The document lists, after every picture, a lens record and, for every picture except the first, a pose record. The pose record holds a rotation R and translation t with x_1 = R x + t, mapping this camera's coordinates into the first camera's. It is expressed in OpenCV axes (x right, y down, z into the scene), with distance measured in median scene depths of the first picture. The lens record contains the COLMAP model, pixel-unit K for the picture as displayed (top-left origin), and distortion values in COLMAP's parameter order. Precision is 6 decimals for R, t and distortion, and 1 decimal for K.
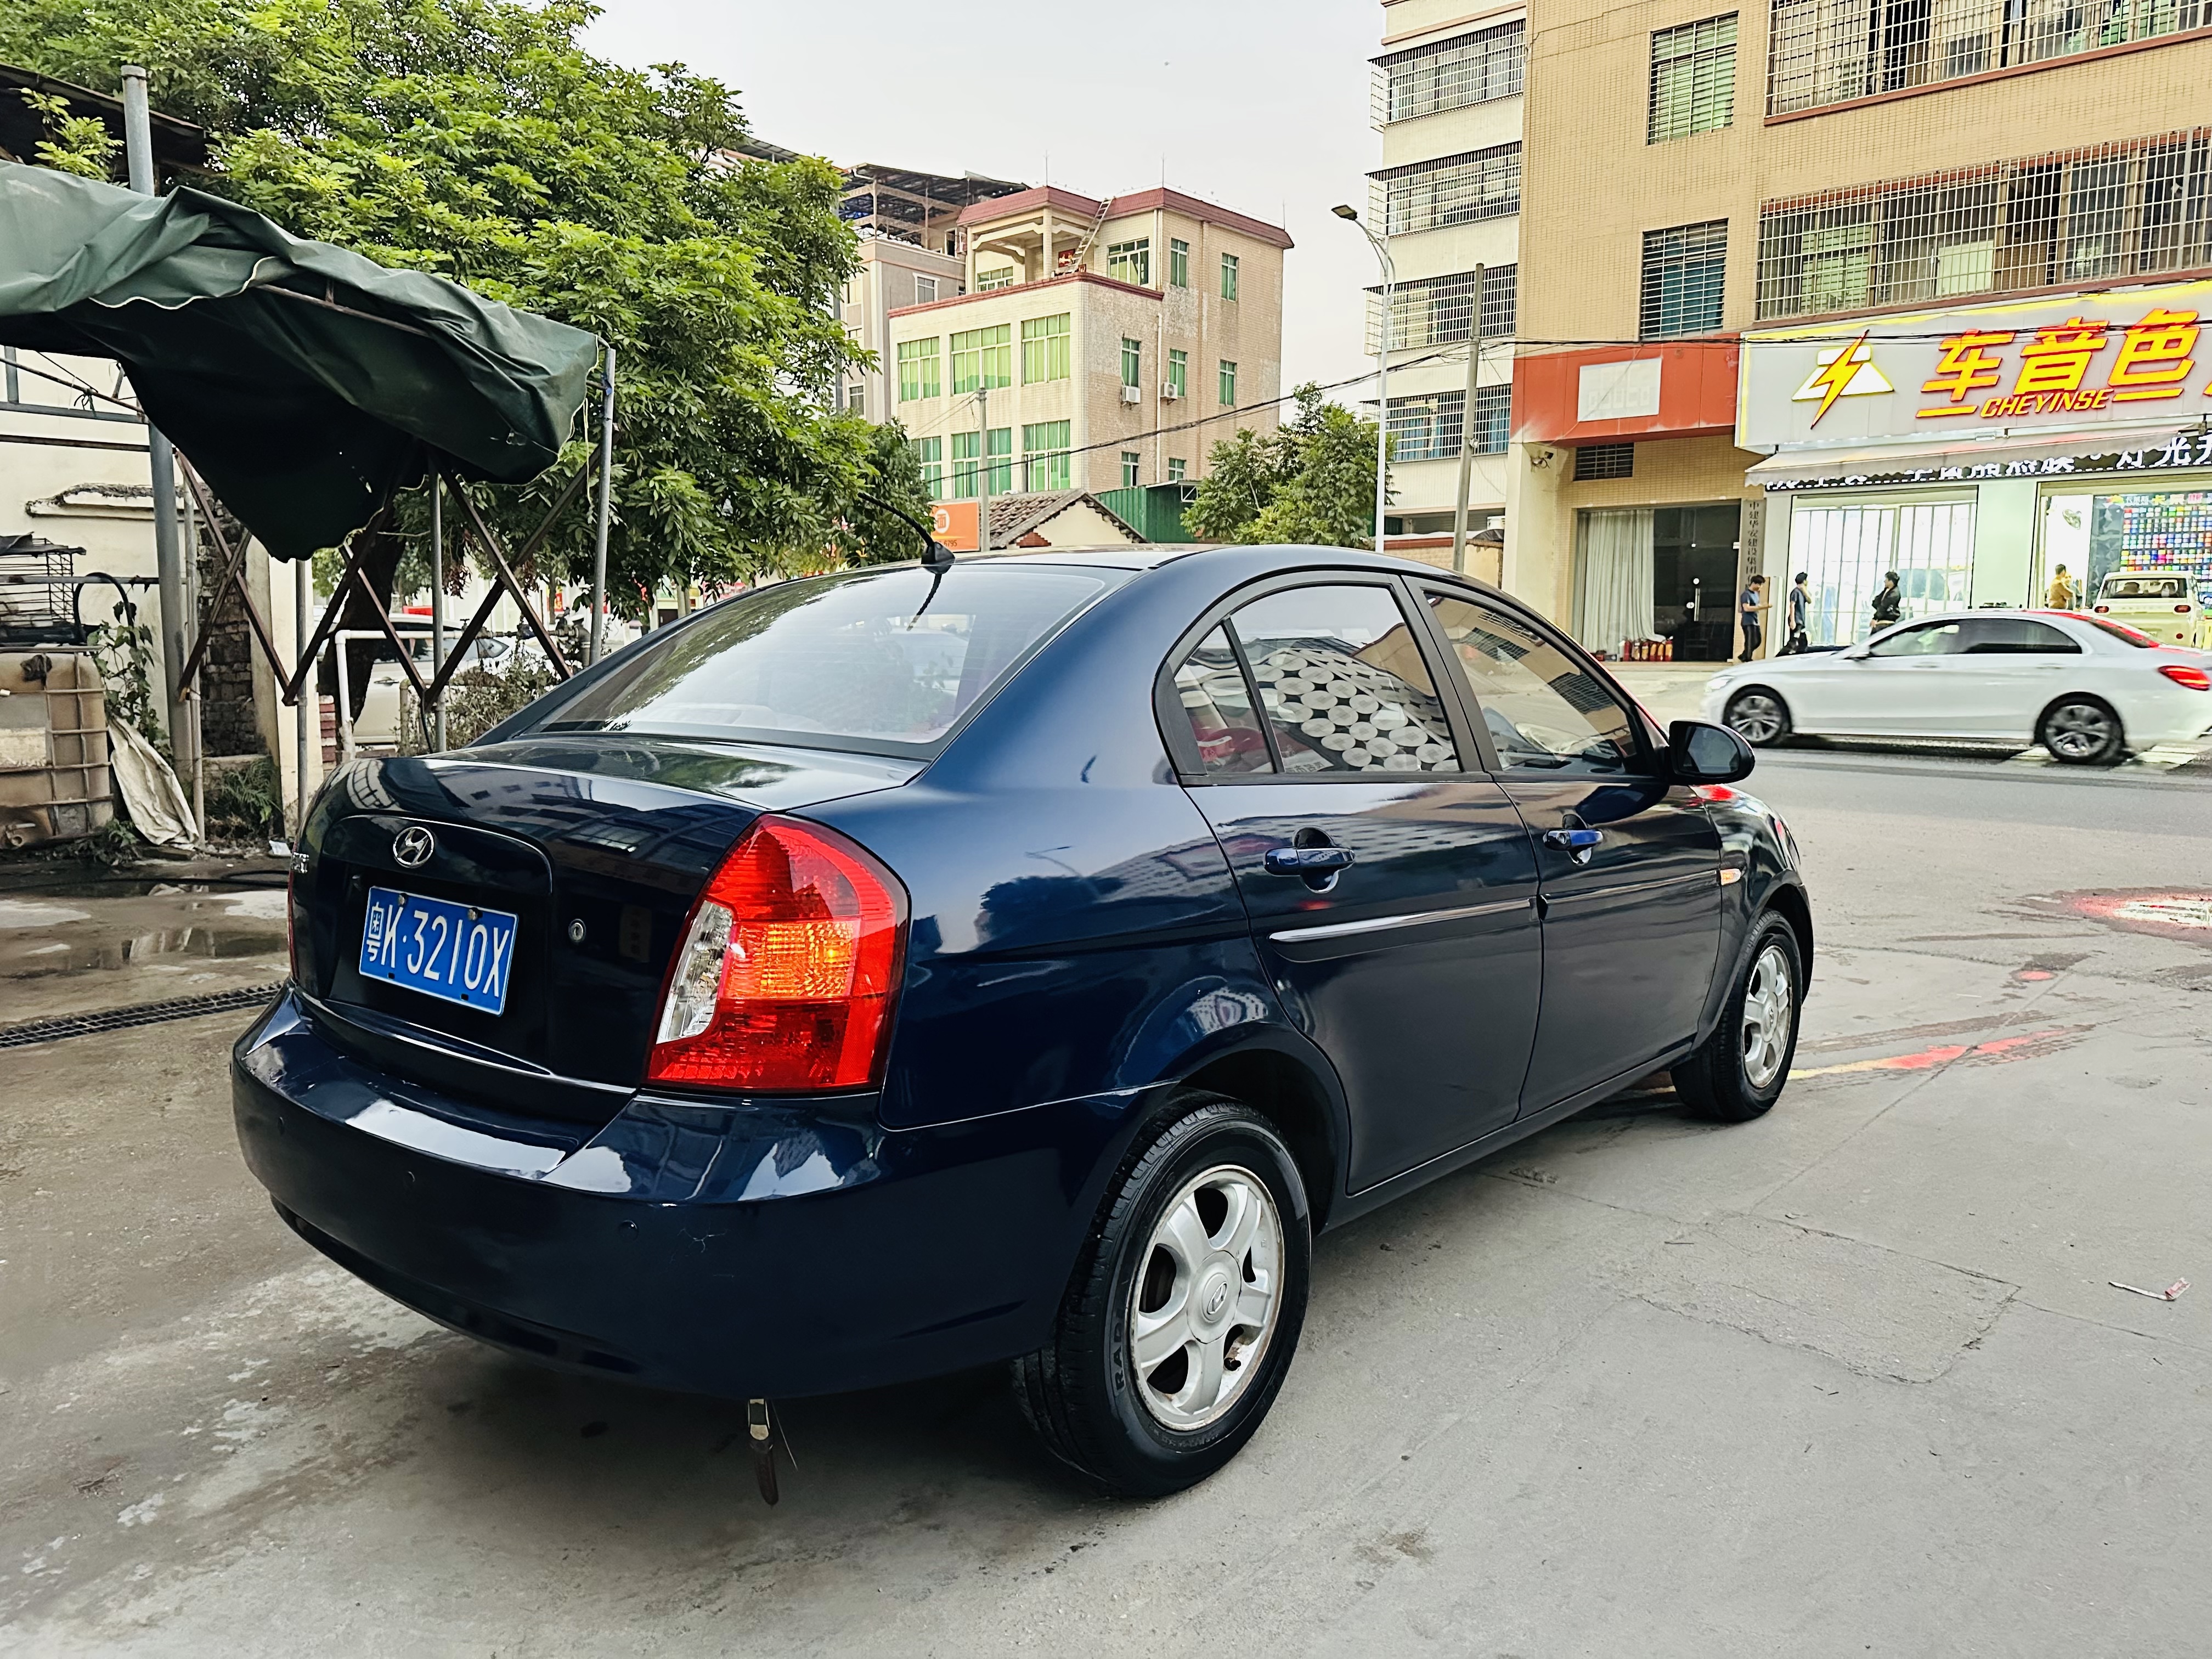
lens RADIAL K [[1545.0, 0, 1106.0], [0, 1545.0, 829.5], [0, 0, 1]] dist [0.052763, -0.063362]
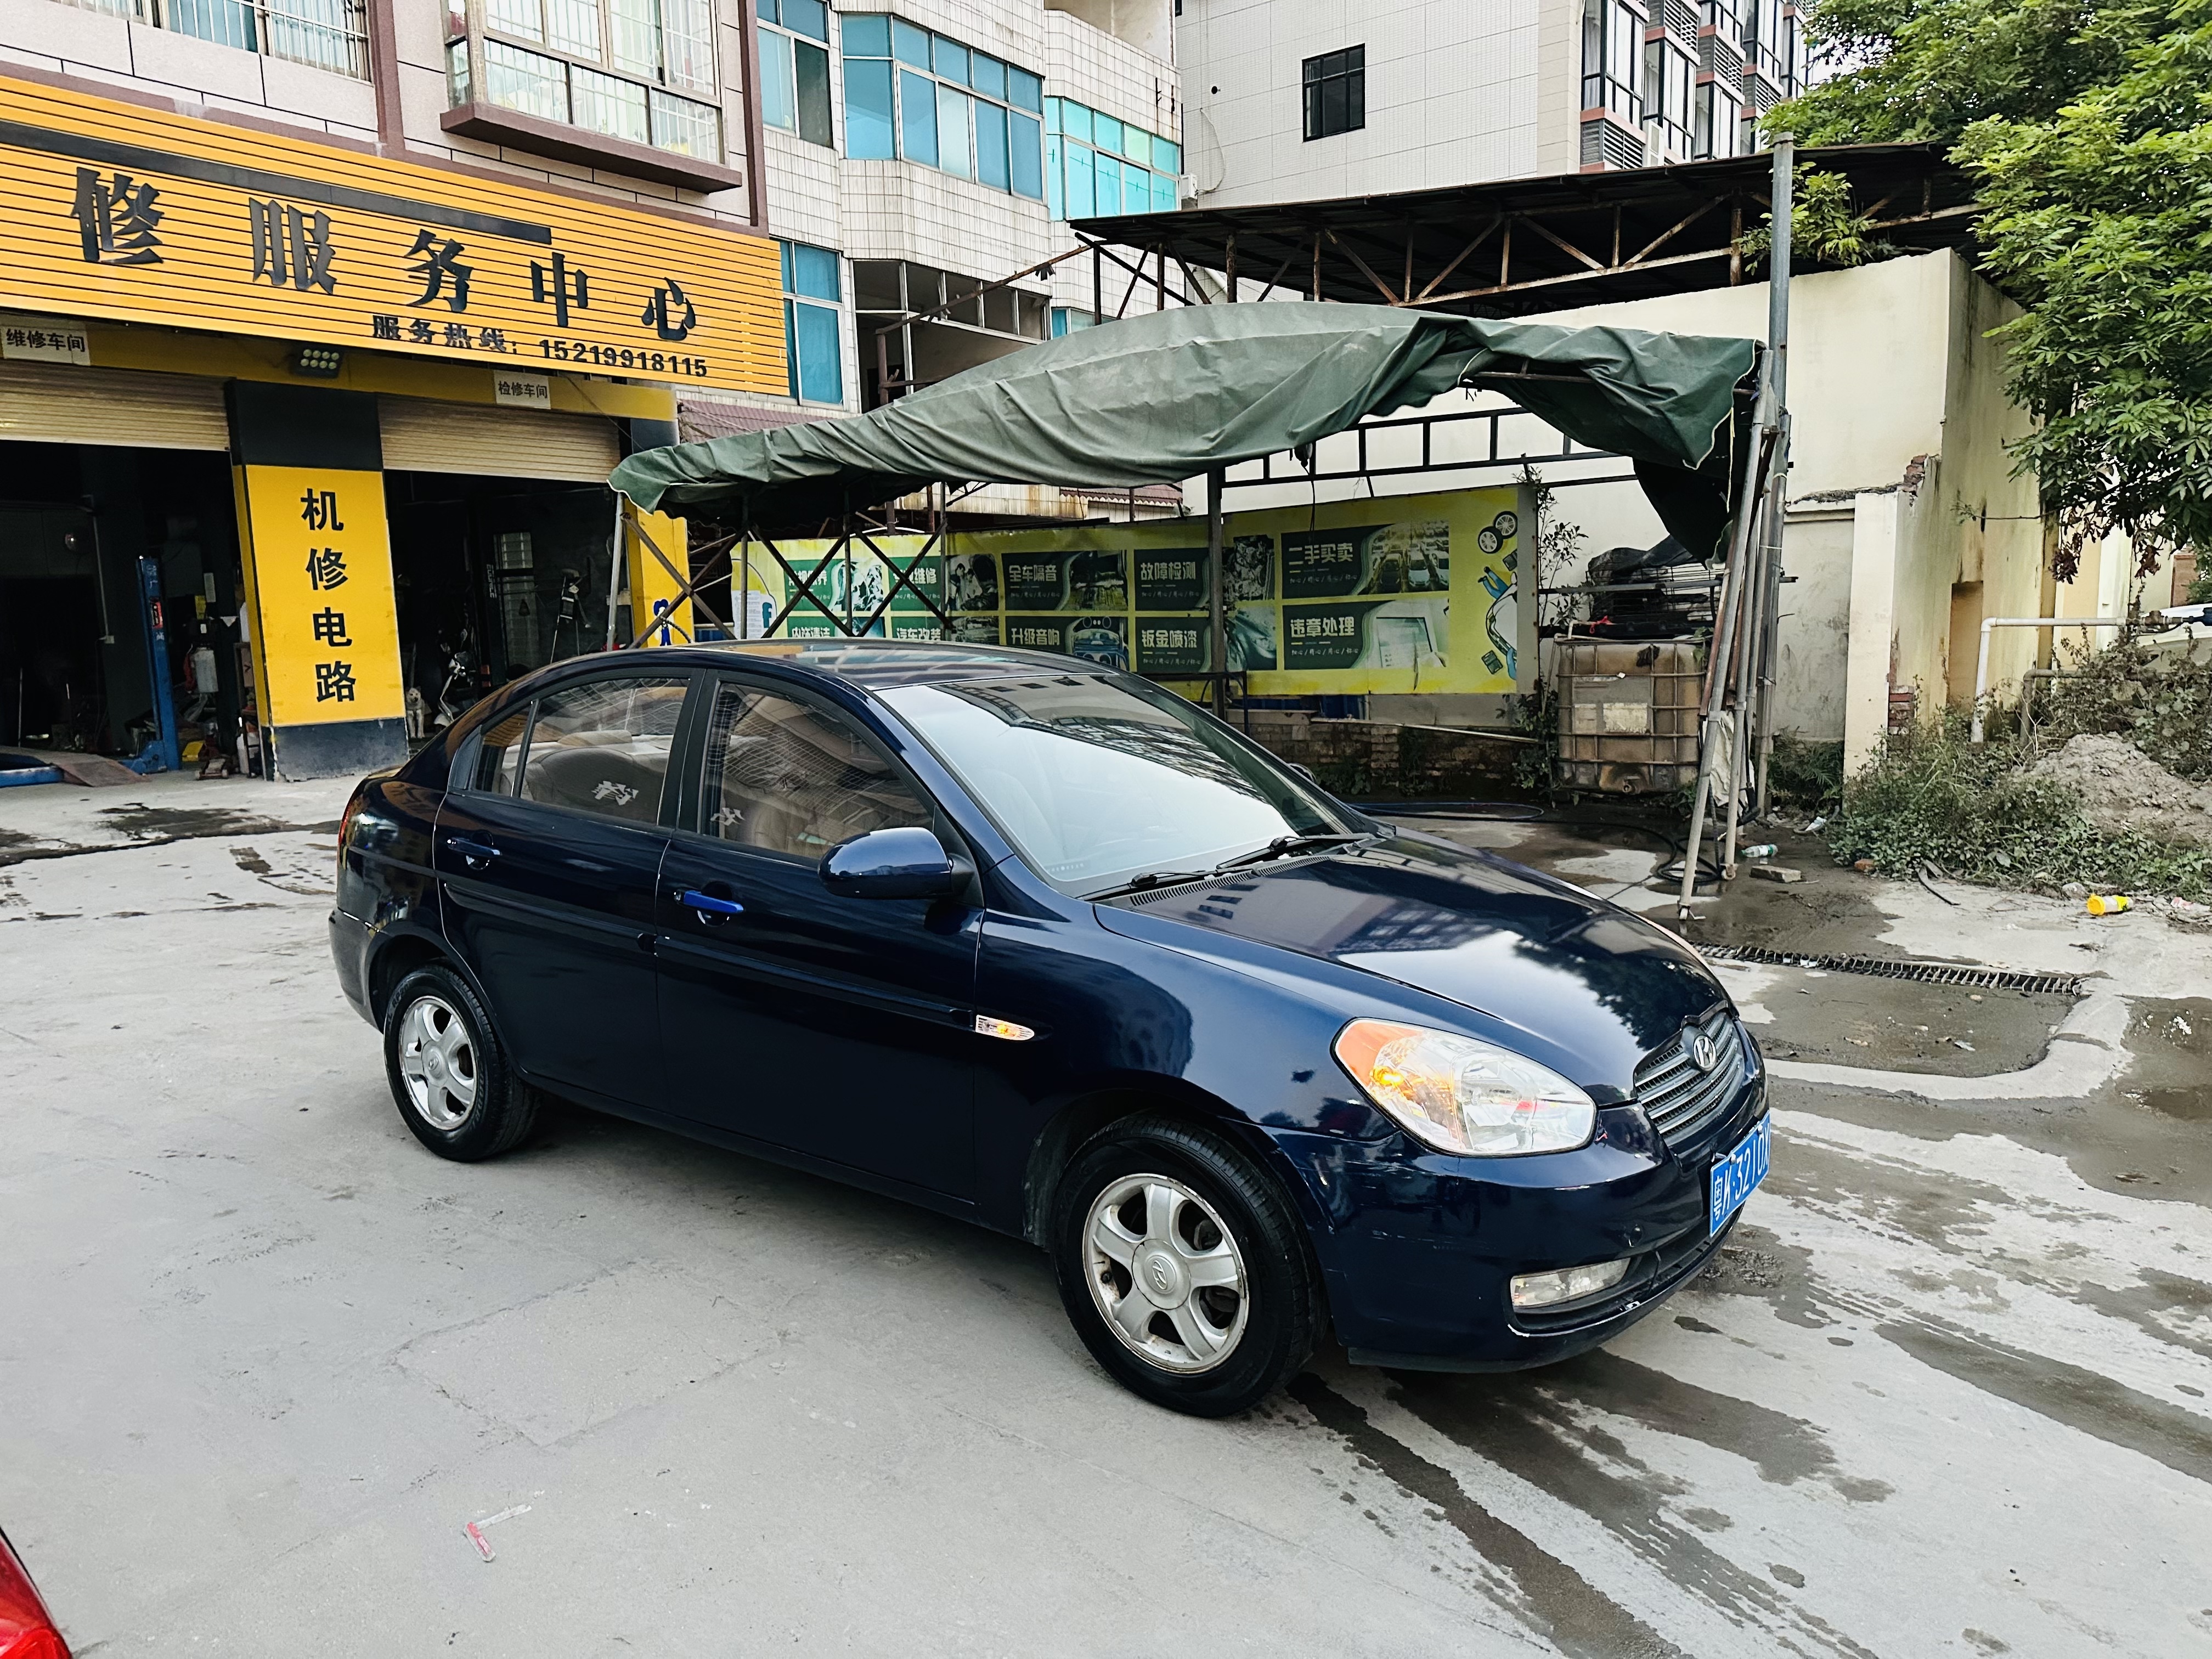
lens RADIAL K [[1542.0, 0, 1114.5], [0, 1542.0, 852.3], [0, 0, 1]] dist [0.054884, -0.063796]
pose [[0.081042, 0.154560, -0.984654, 0.552693], [-0.097762, 0.984373, 0.146469, -0.087927], [0.991905, 0.084391, 0.094886, 0.454563]]
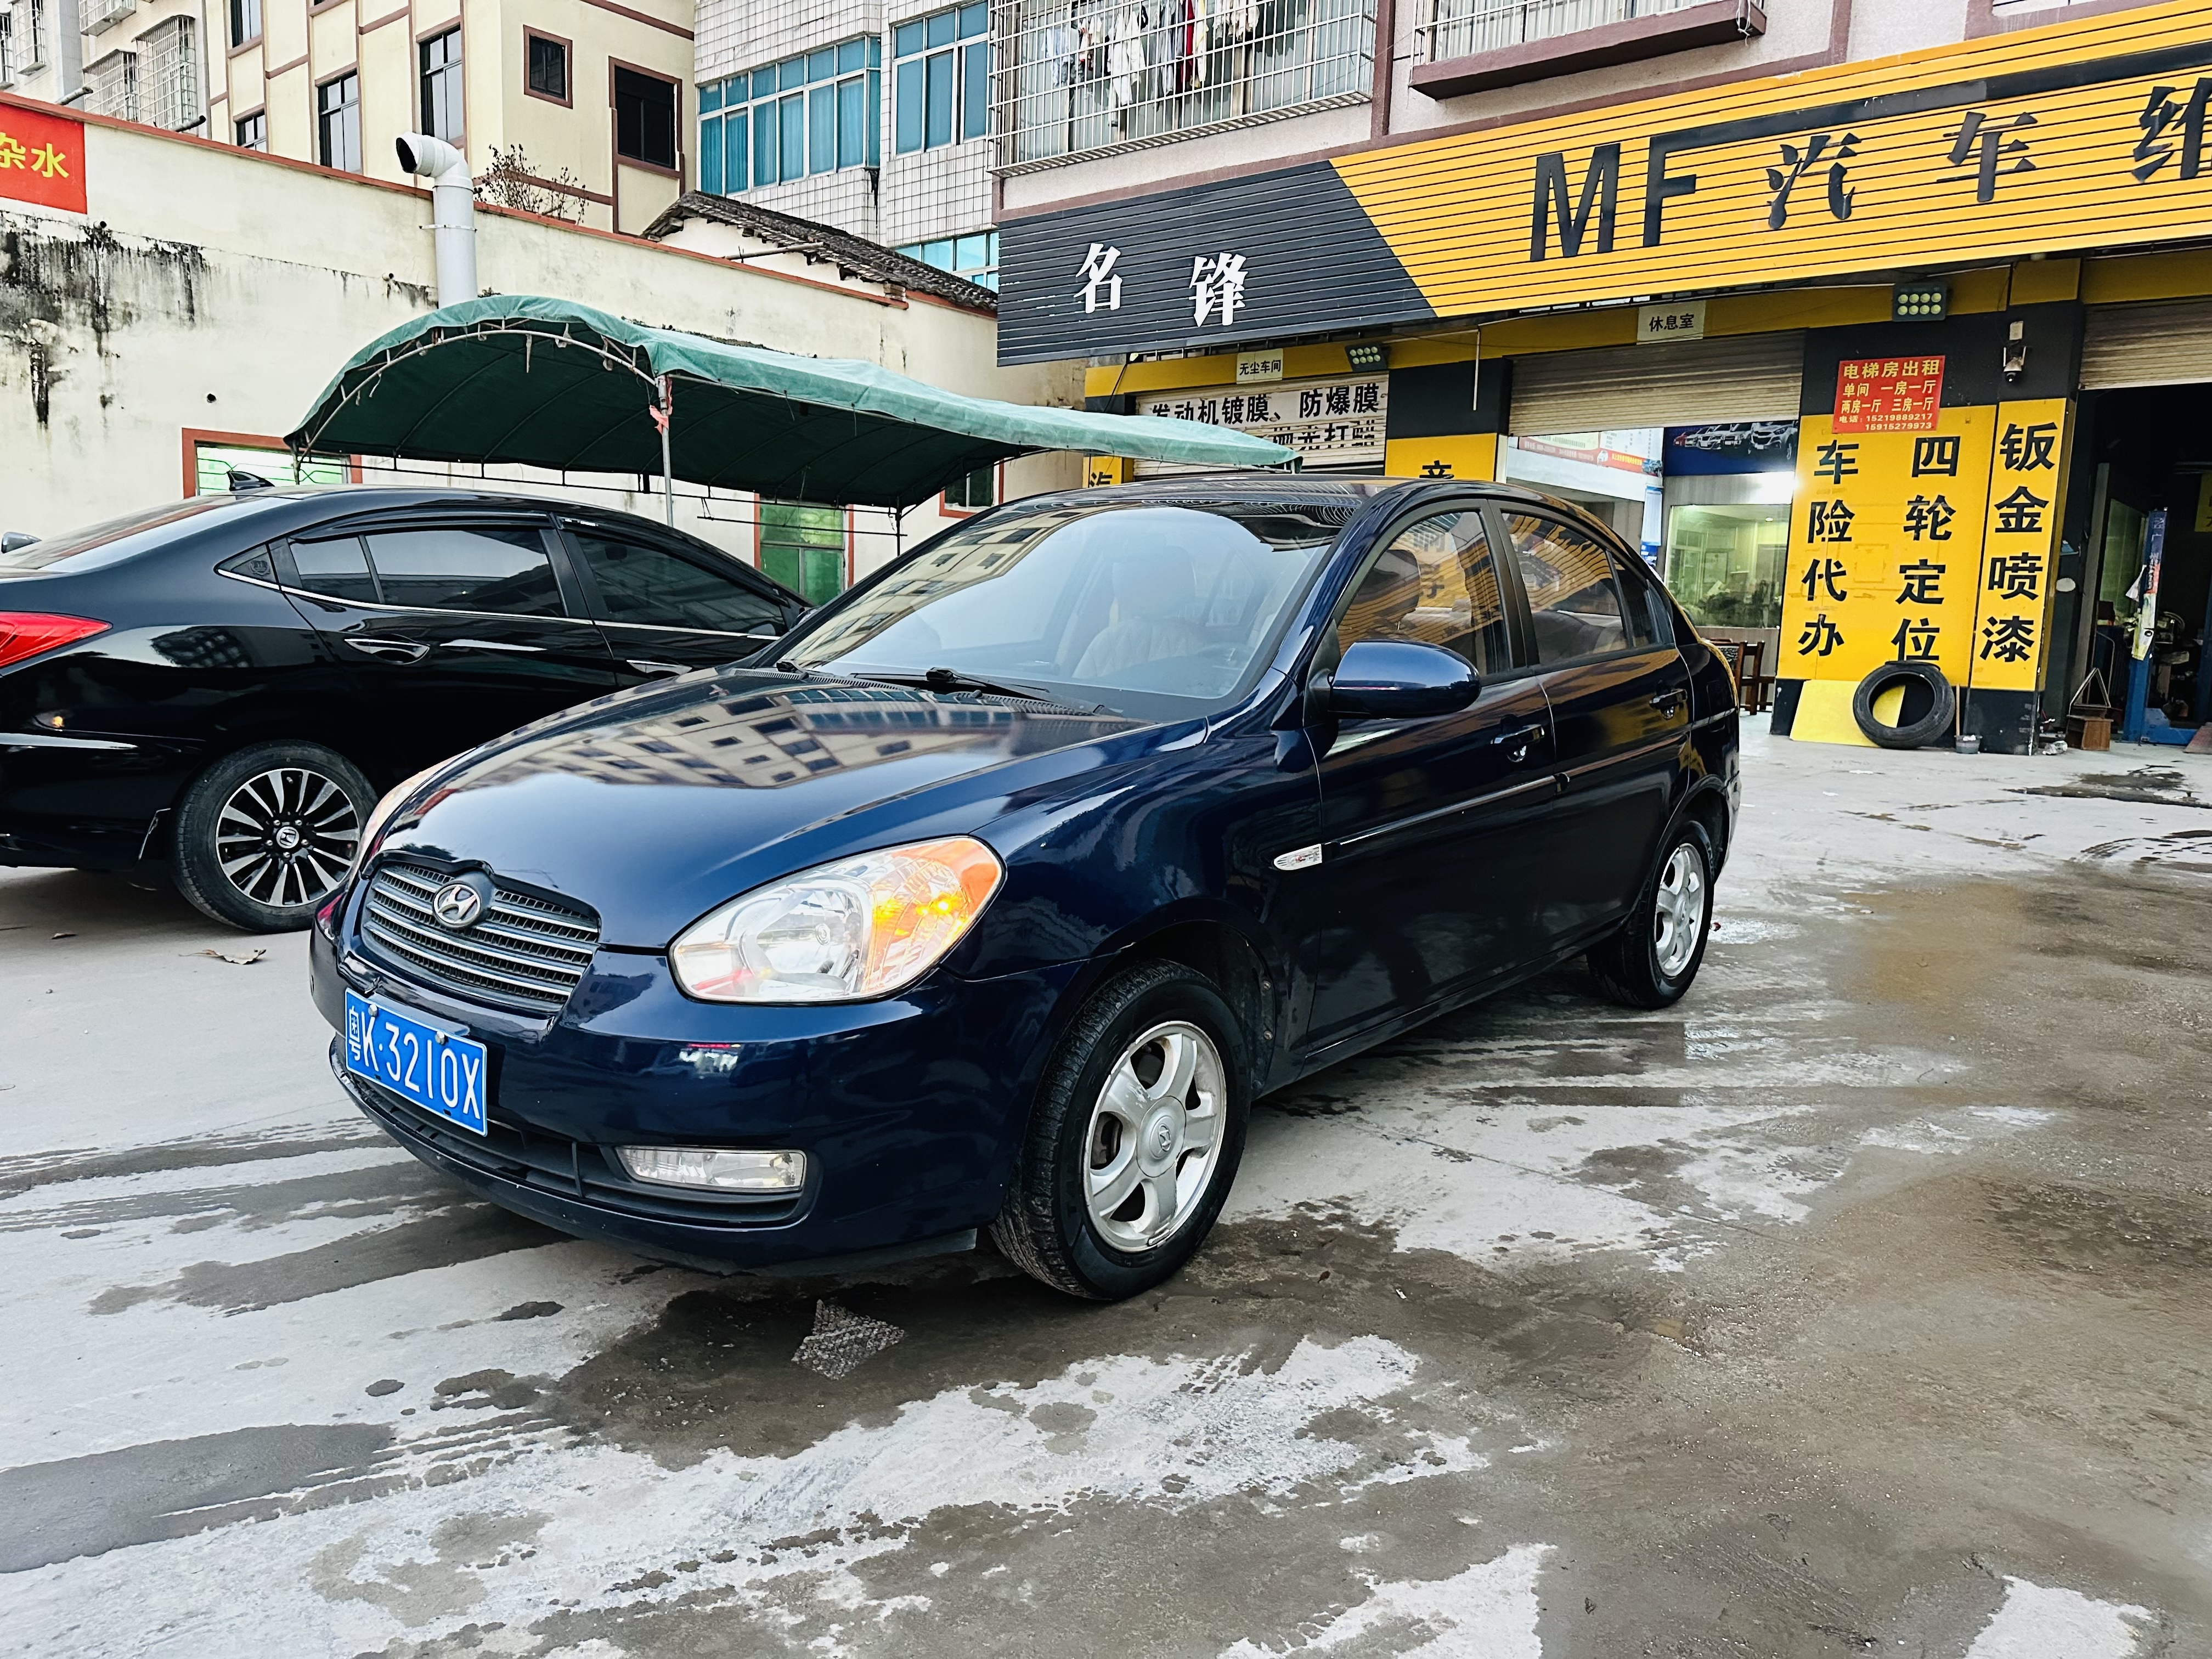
lens RADIAL K [[1527.7, 0, 1086.7], [0, 1527.7, 818.8], [0, 0, 1]] dist [0.054009, -0.063538]
pose [[-0.999436, -0.026866, -0.020168, 0.090221], [-0.031191, 0.965082, 0.260083, -0.094355], [0.012477, 0.260565, -0.965376, 0.913275]]
